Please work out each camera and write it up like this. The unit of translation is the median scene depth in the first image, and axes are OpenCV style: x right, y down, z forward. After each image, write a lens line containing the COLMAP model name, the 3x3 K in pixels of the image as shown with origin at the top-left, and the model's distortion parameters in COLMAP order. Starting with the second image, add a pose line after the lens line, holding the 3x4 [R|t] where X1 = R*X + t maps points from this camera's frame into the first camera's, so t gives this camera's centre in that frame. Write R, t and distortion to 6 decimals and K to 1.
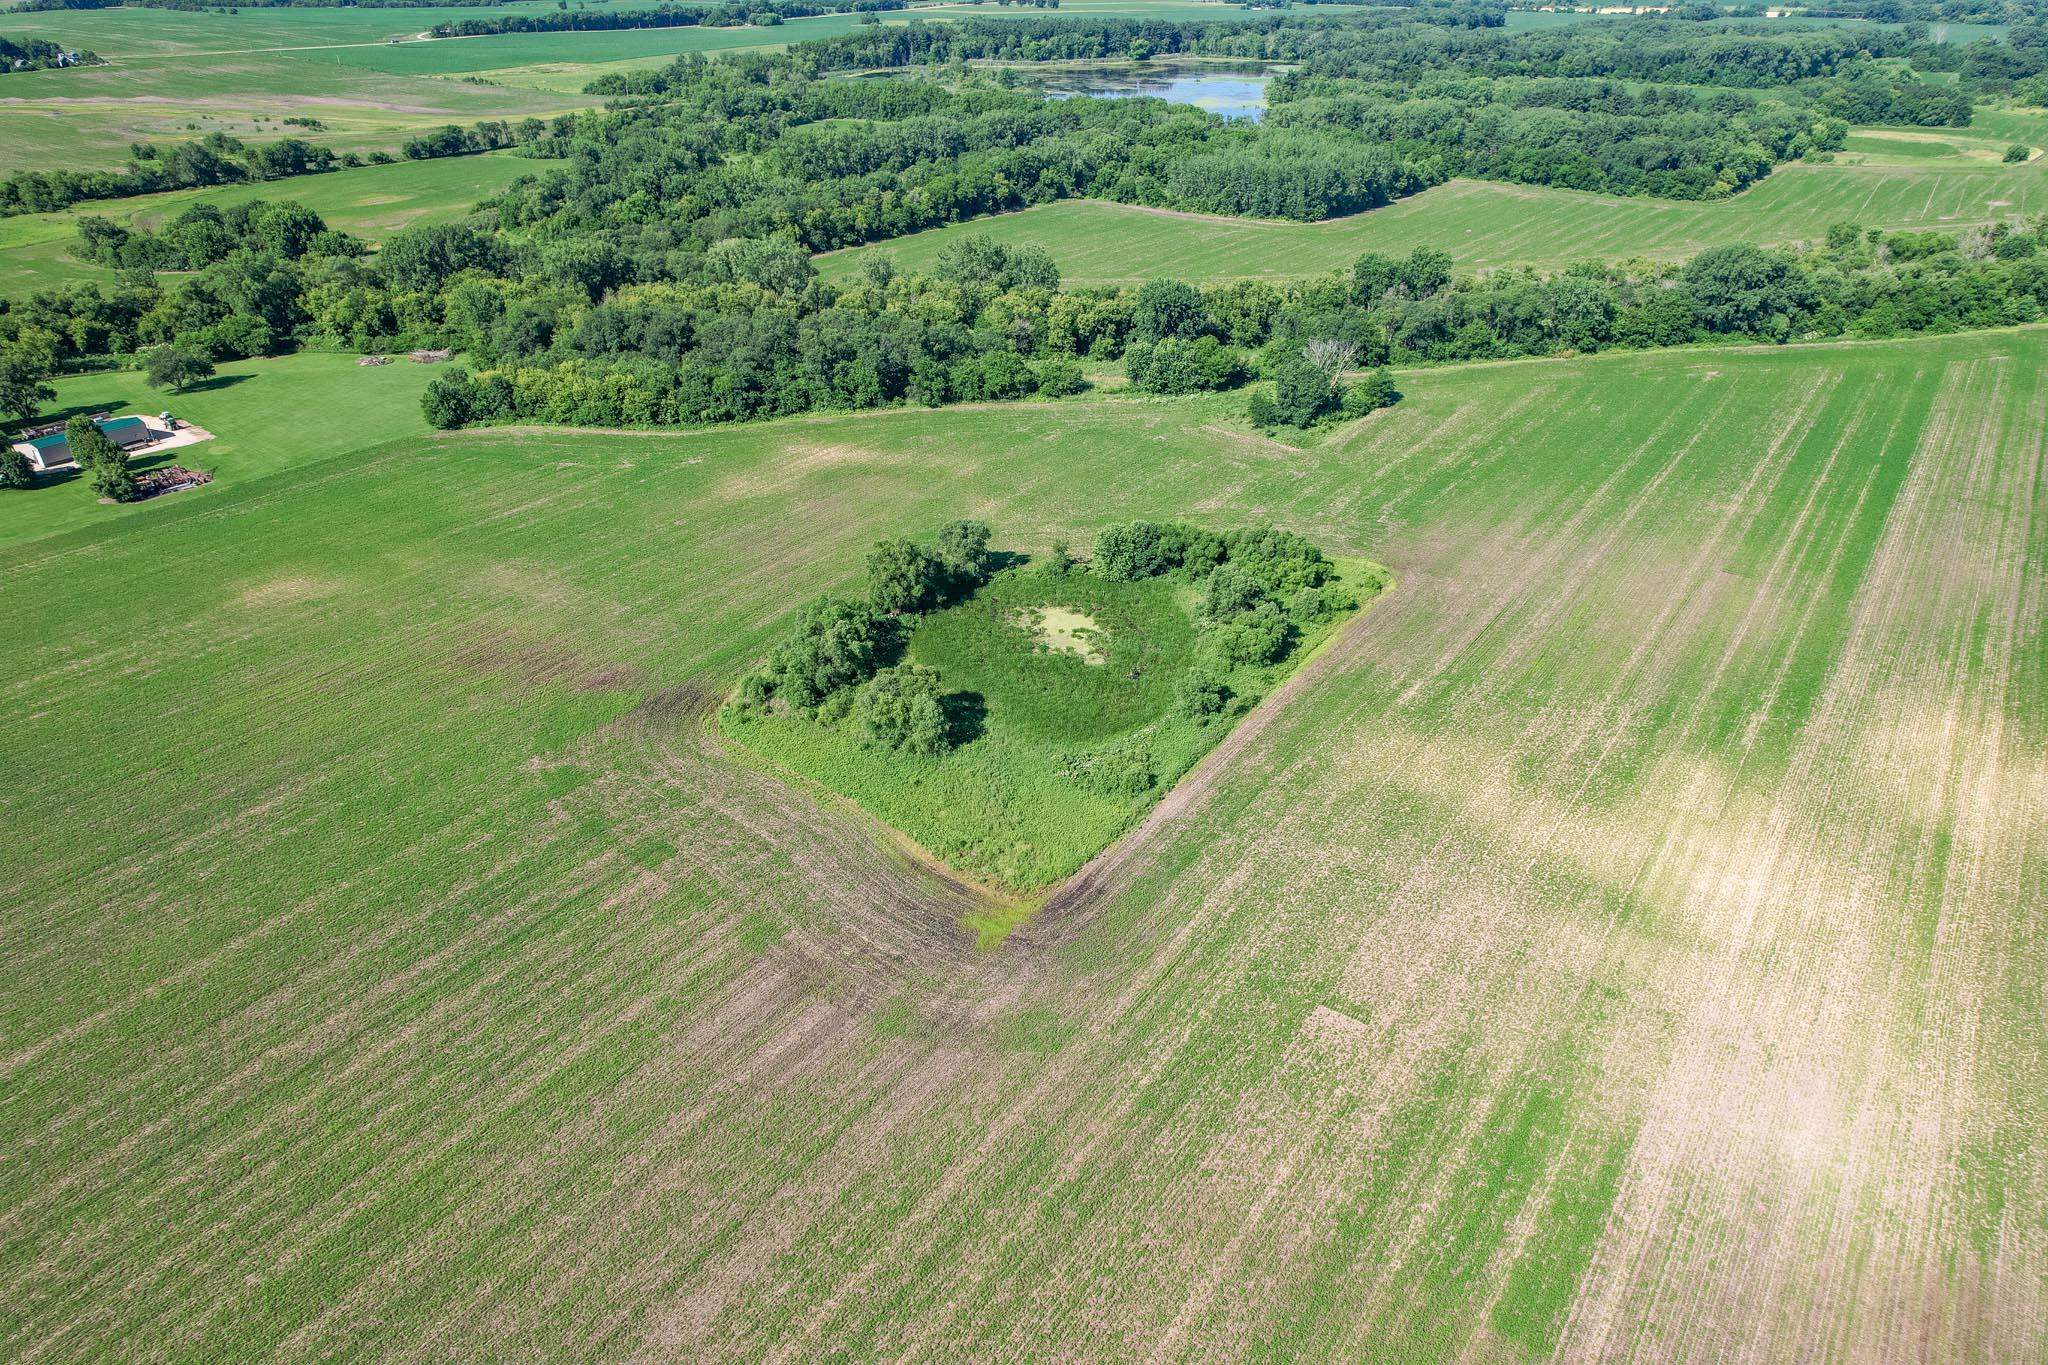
lens RADIAL K [[1314.2, 0, 1033.7], [0, 1314.2, 697.1], [0, 0, 1]] dist [-0.075985, 0.070204]
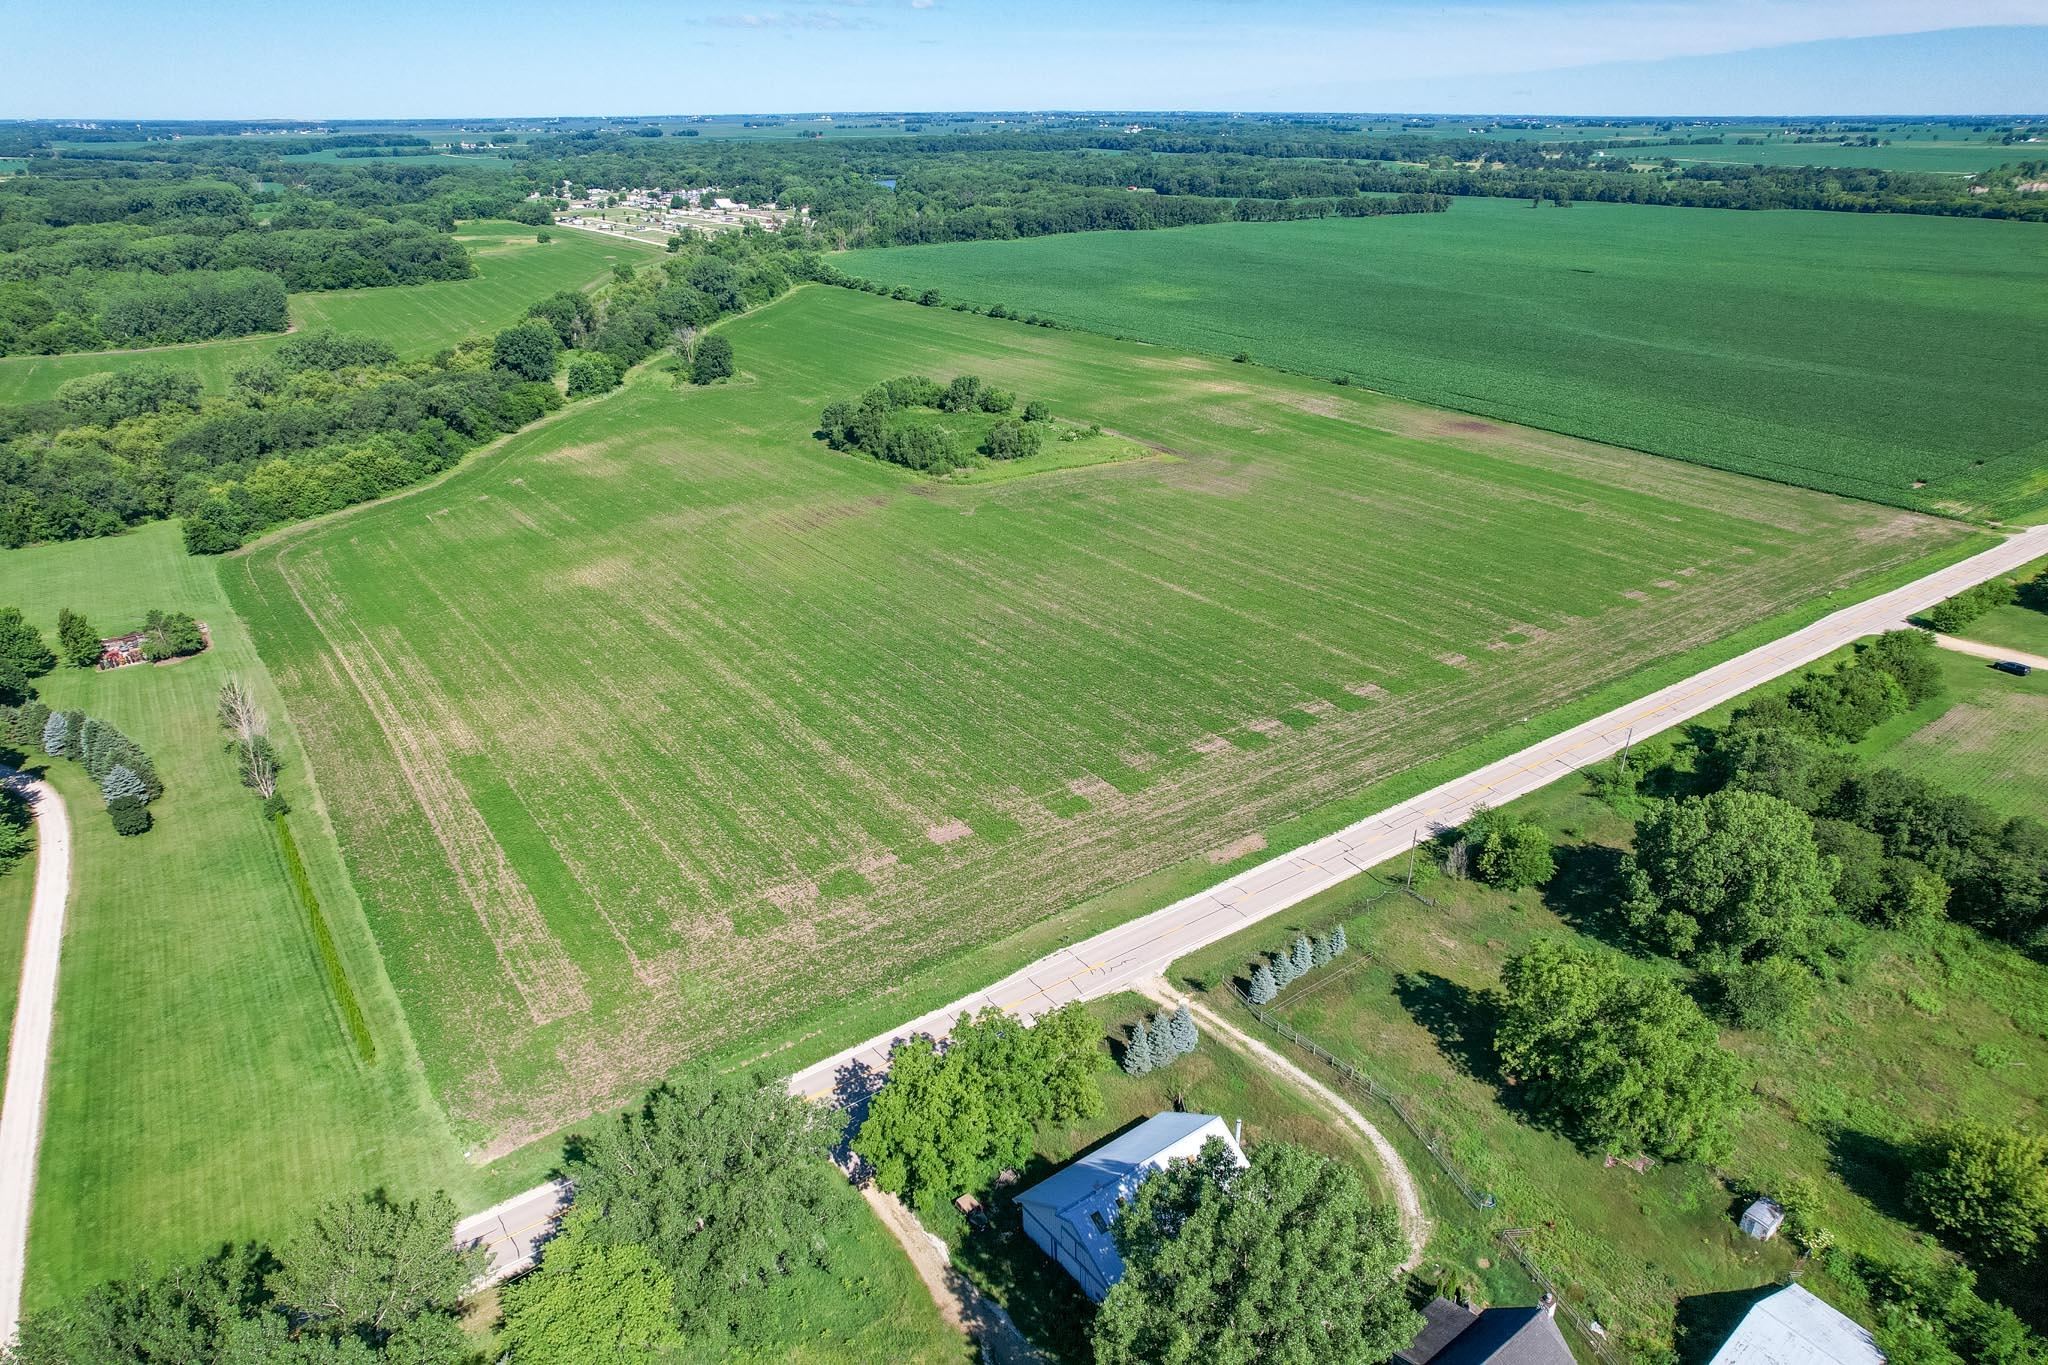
lens RADIAL K [[1314.2, 0, 1033.7], [0, 1314.2, 697.1], [0, 0, 1]] dist [-0.075985, 0.070204]
pose [[0.313021, -0.386486, 0.867552, -1.139305], [0.484972, 0.850433, 0.203877, -0.029160], [-0.816591, 0.356921, 0.453638, 0.163014]]
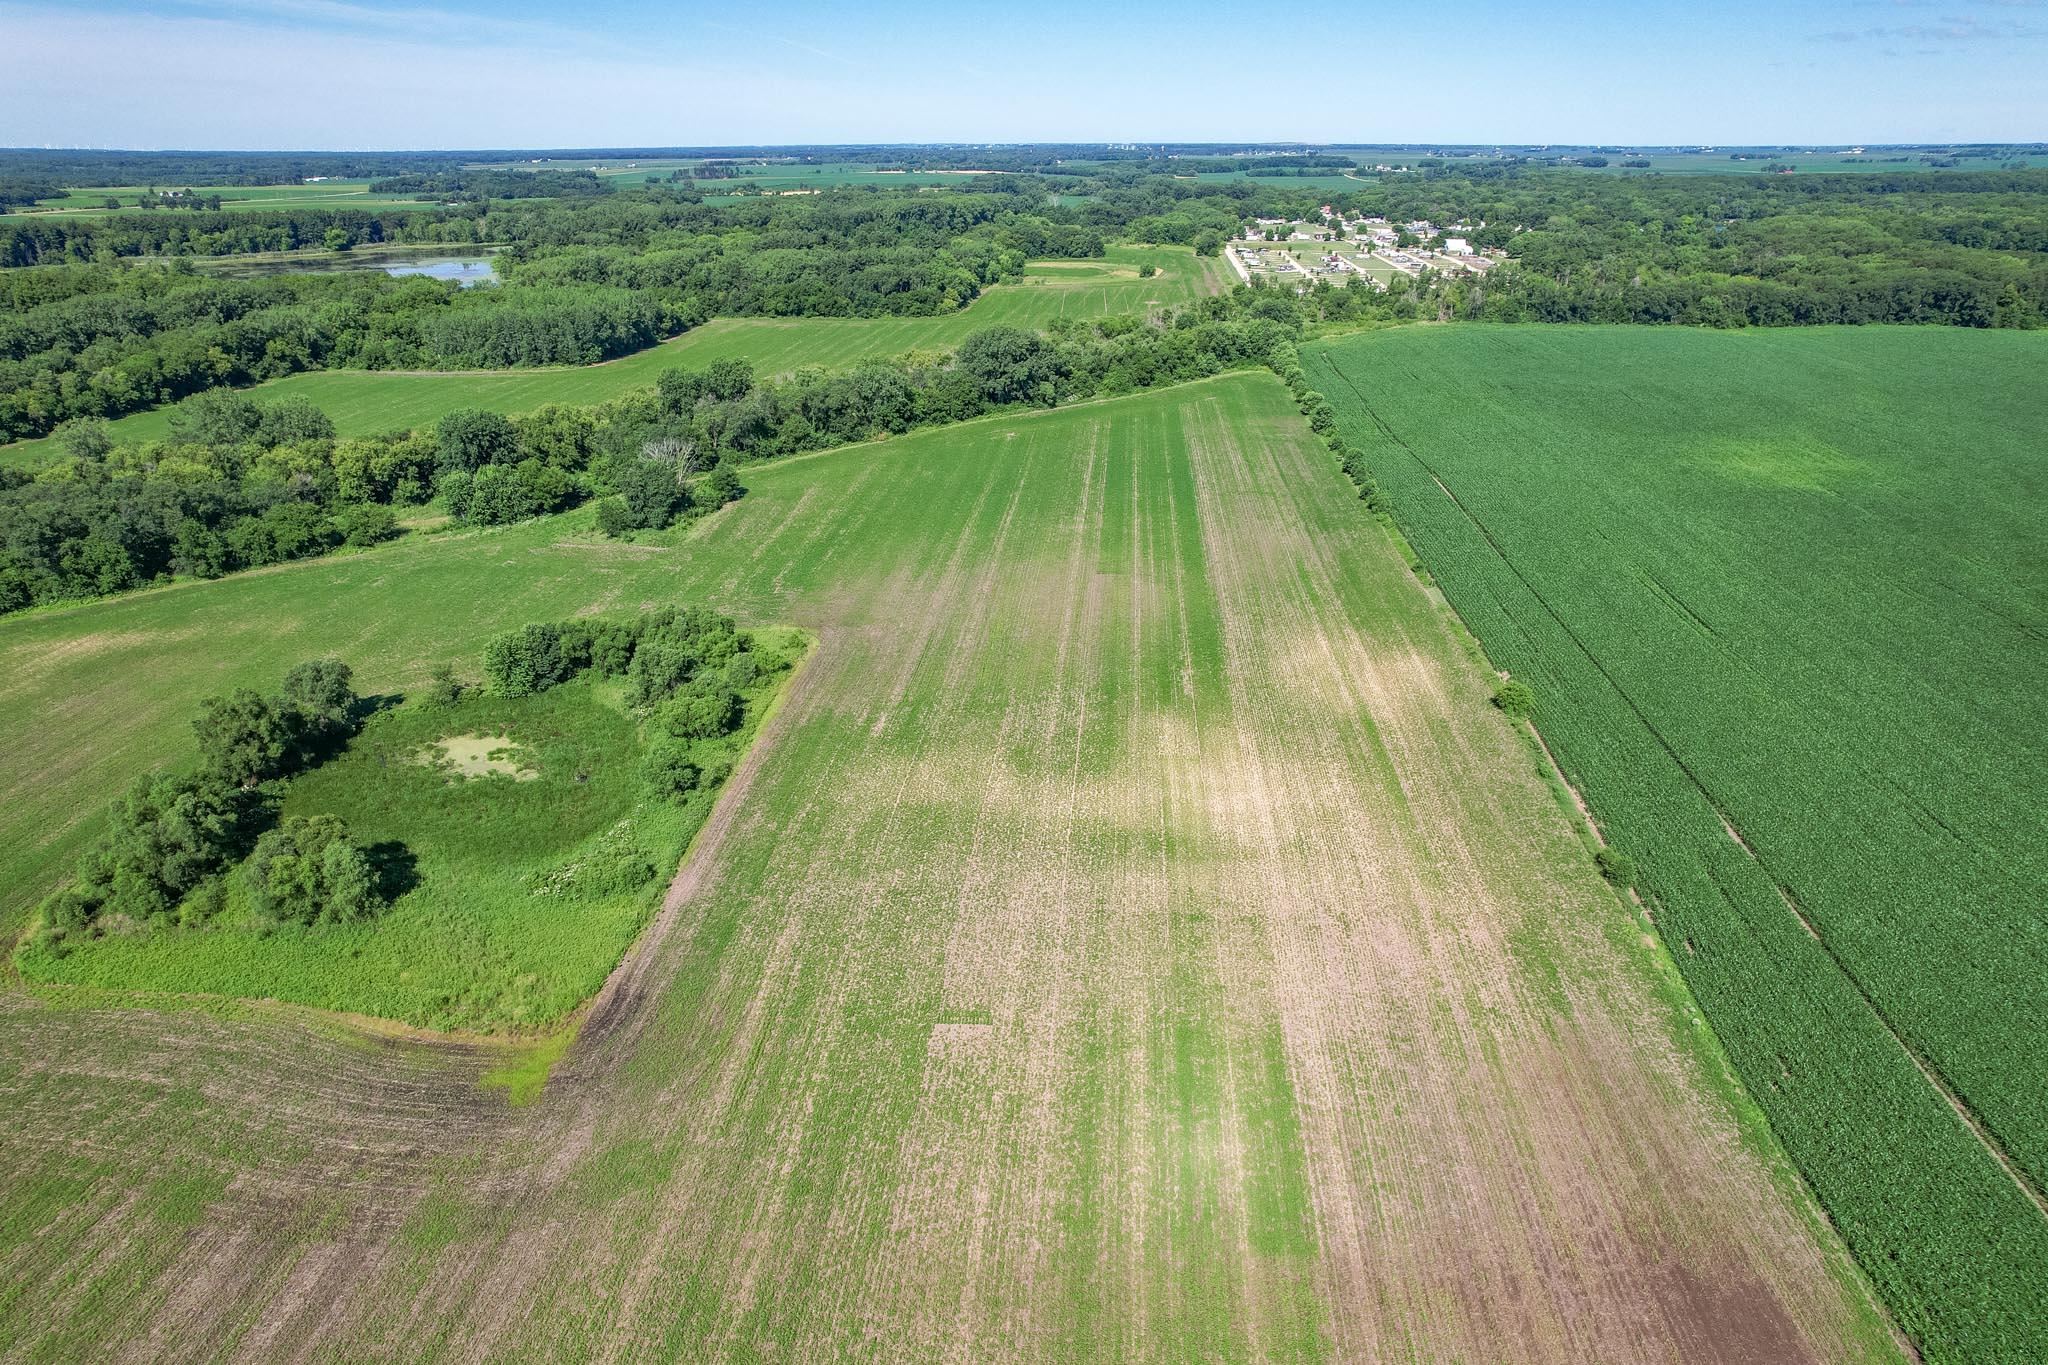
lens RADIAL K [[1314.2, 0, 1033.7], [0, 1314.2, 697.1], [0, 0, 1]] dist [-0.075985, 0.070204]
pose [[0.848474, -0.203784, 0.488430, -0.052845], [0.266711, 0.961778, -0.062039, 0.043056], [-0.457118, 0.182908, 0.870395, 0.068450]]
